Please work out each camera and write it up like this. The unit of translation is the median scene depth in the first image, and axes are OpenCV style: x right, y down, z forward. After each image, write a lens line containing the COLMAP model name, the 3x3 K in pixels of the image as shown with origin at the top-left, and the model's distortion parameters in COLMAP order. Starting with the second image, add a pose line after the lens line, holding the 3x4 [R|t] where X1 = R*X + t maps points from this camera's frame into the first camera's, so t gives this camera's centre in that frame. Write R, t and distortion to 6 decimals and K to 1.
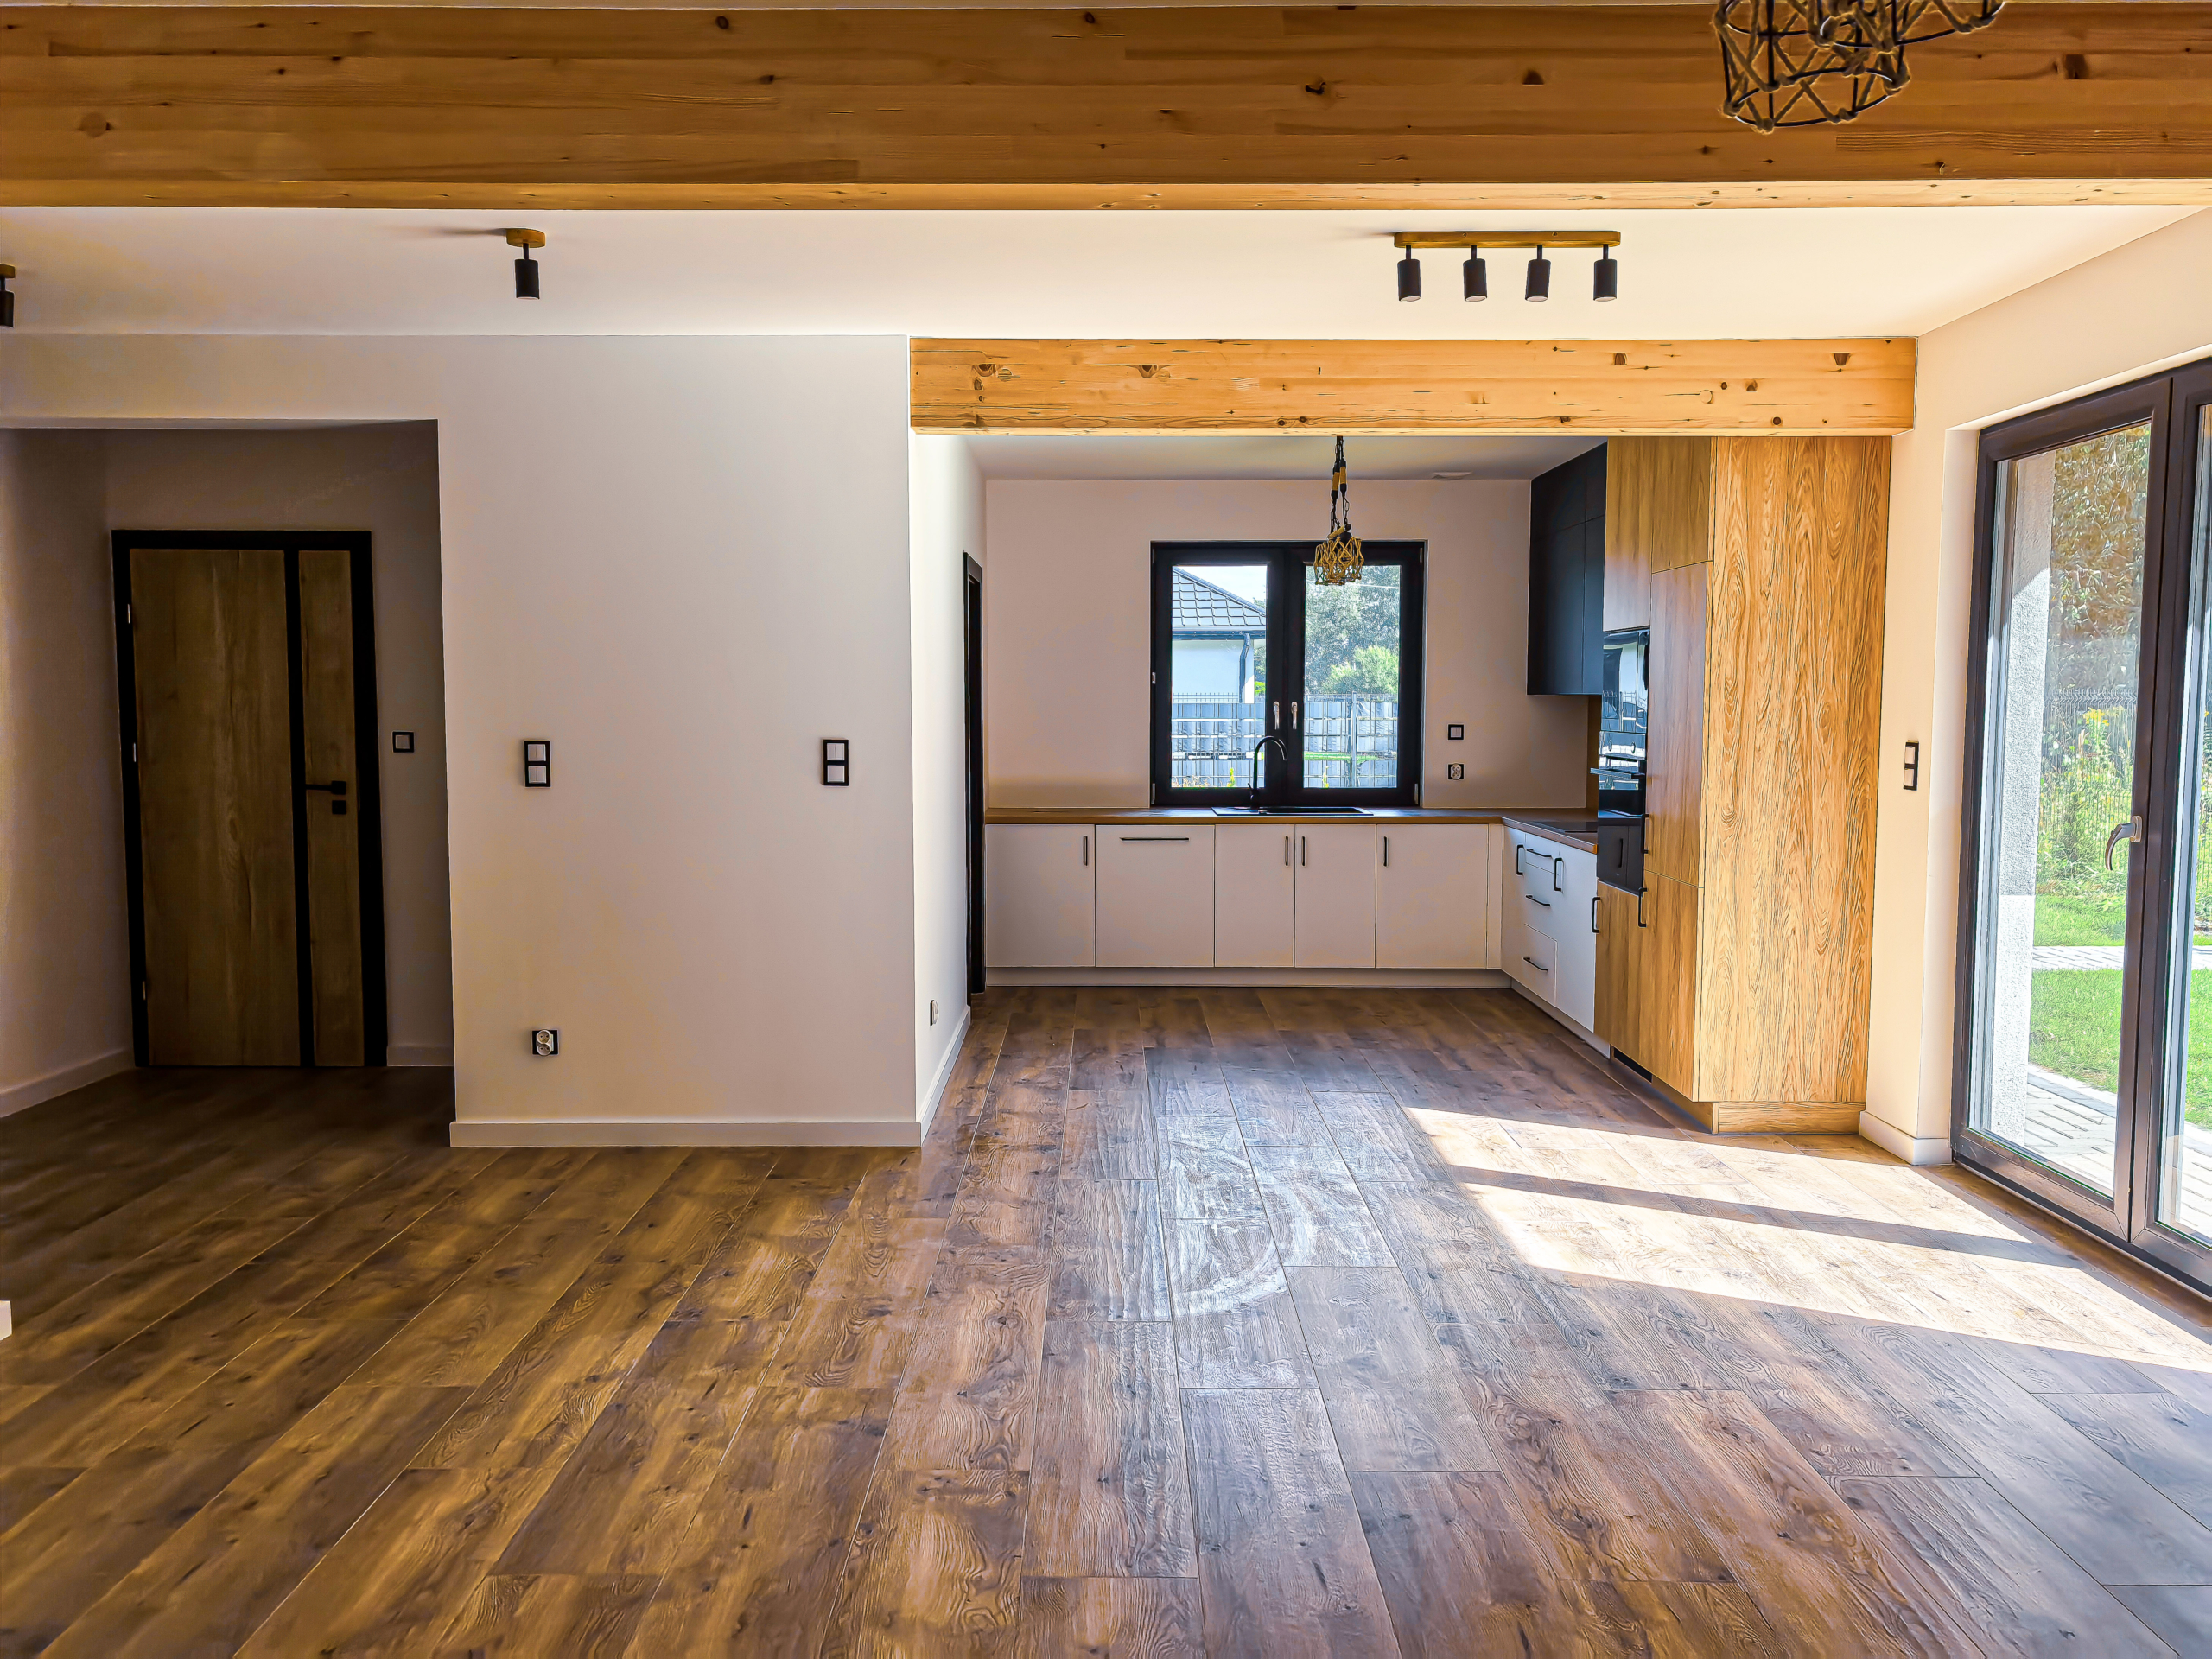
lens RADIAL K [[1765.5, 0, 1106.0], [0, 1765.5, 829.5], [0, 0, 1]] dist [0.004084, 0.018520]
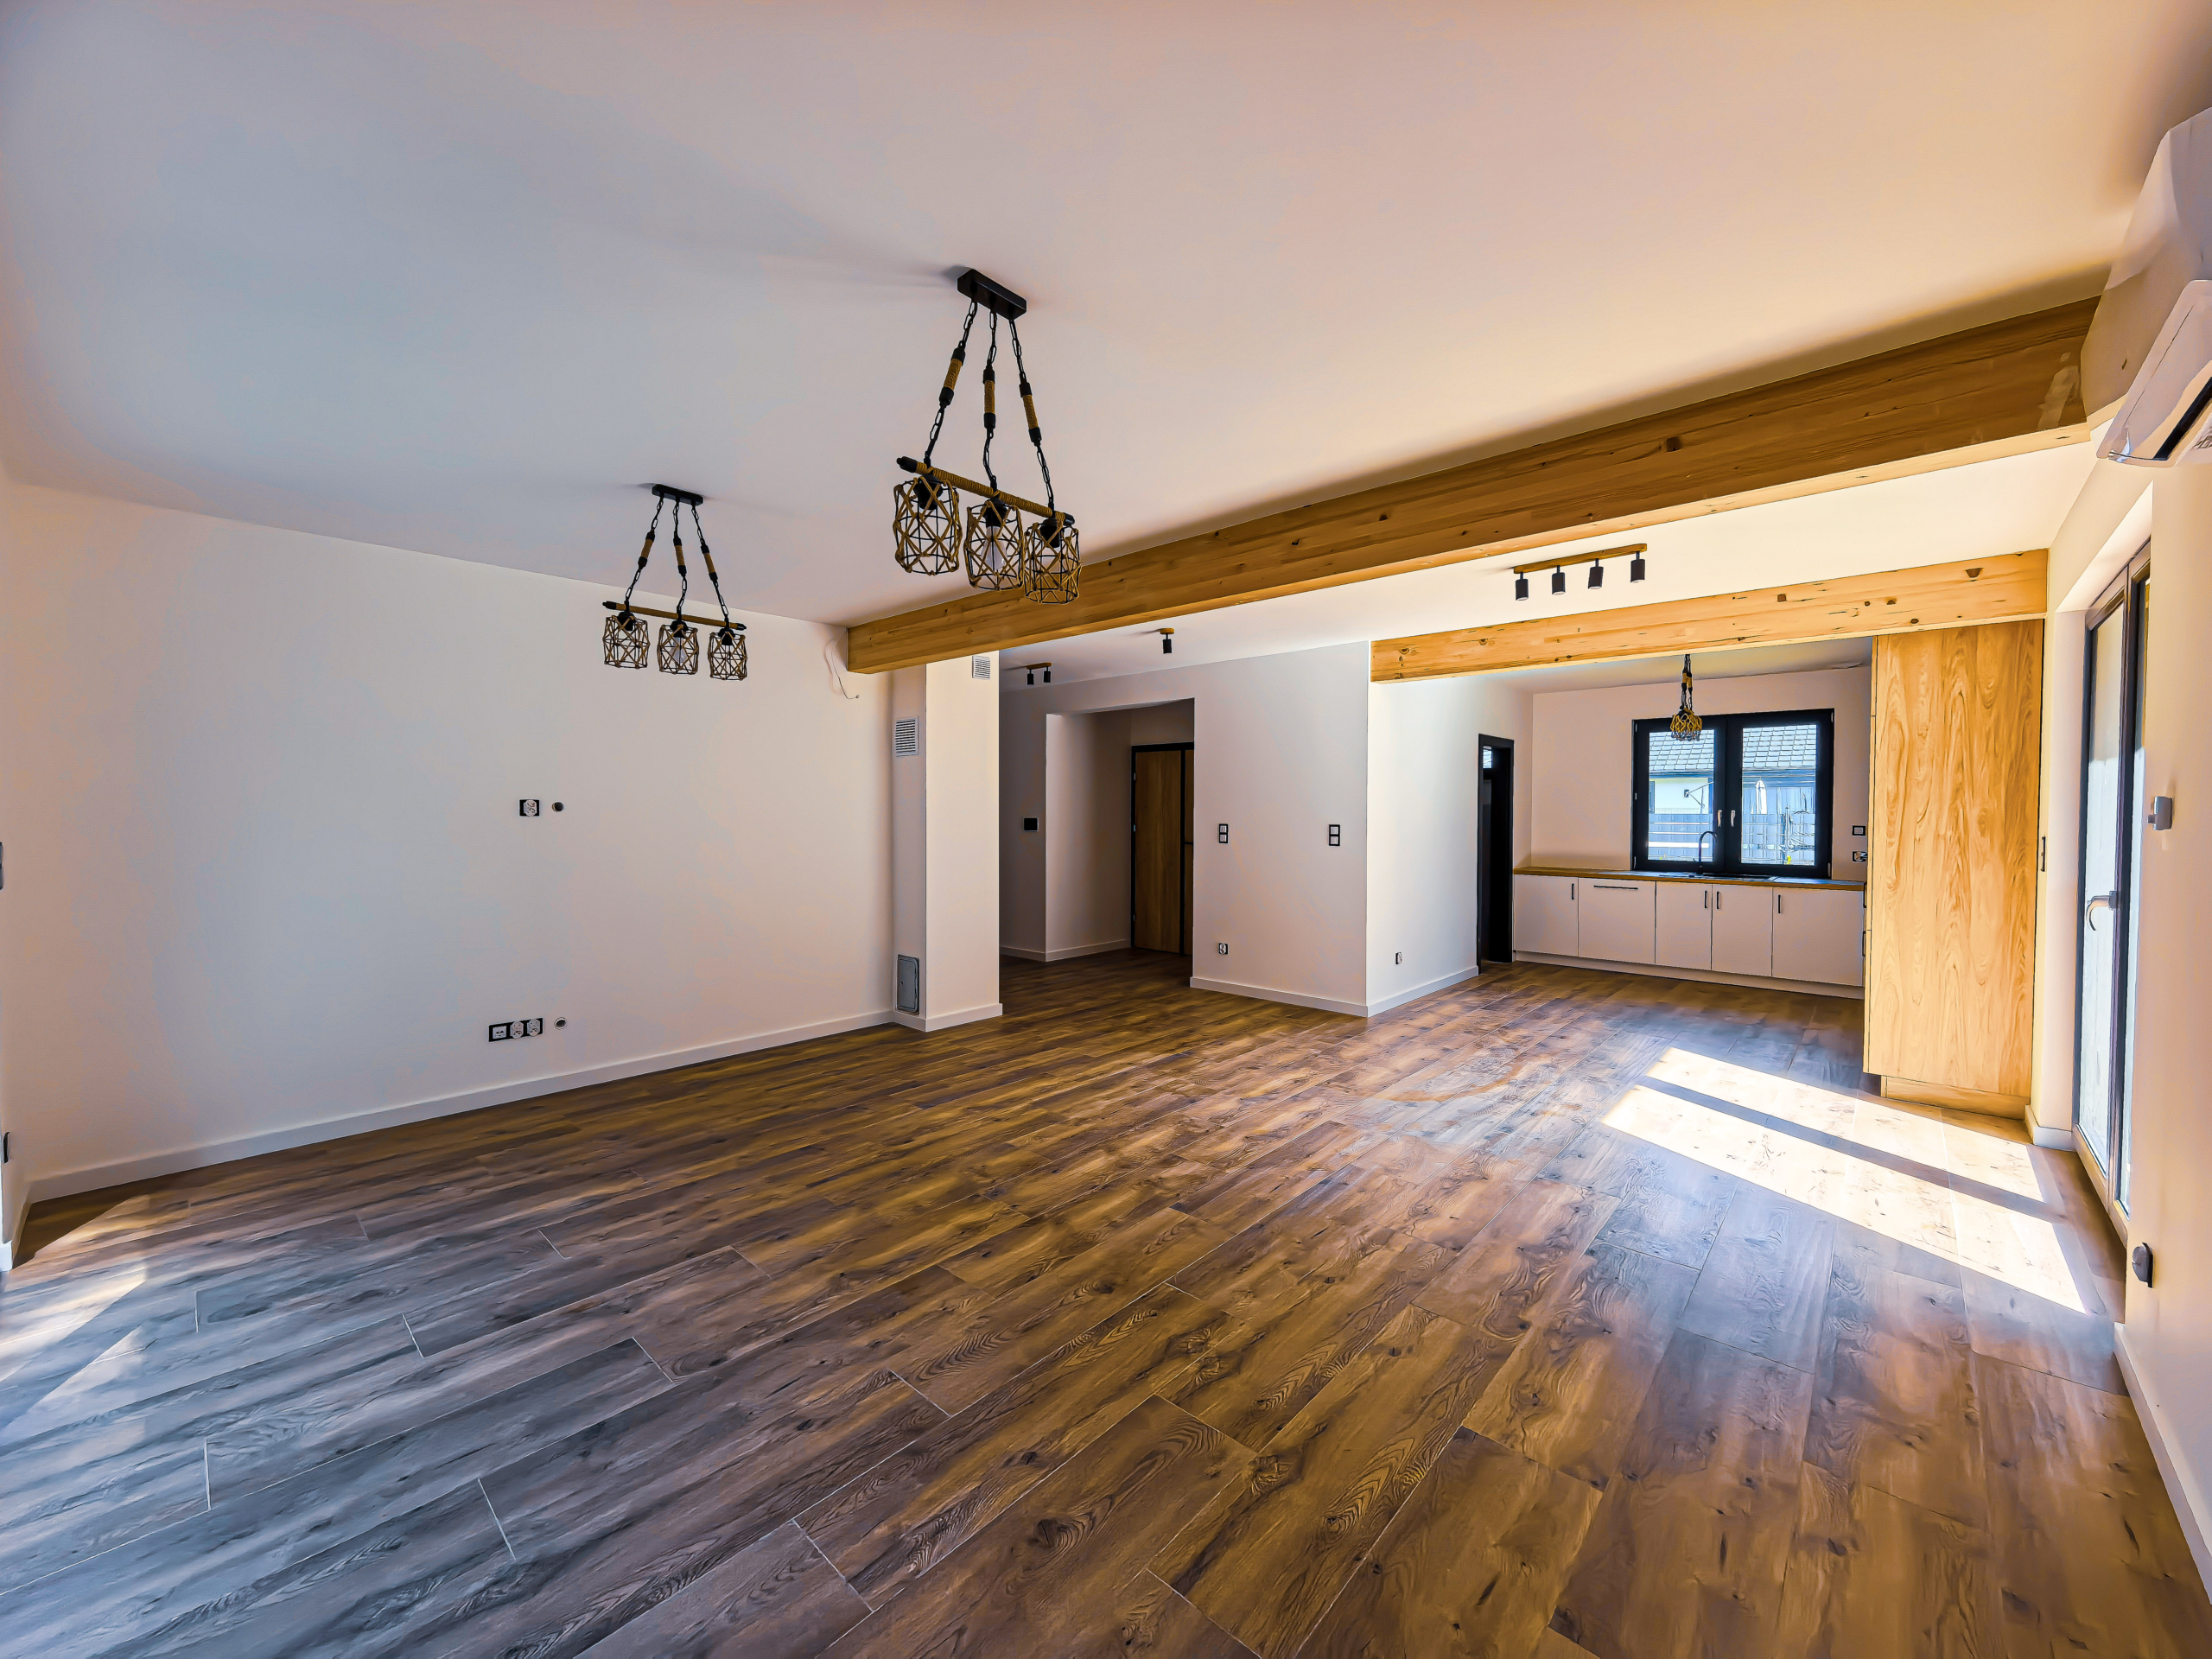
lens RADIAL K [[865.8, 0, 1092.8], [0, 865.8, 827.1], [0, 0, 1]] dist [-0.000821, -0.000364]
pose [[0.733706, 0.013817, -0.679327, 0.432035], [-0.052558, 0.997952, -0.036468, 0.008294], [0.677432, 0.062461, 0.732929, -0.000063]]
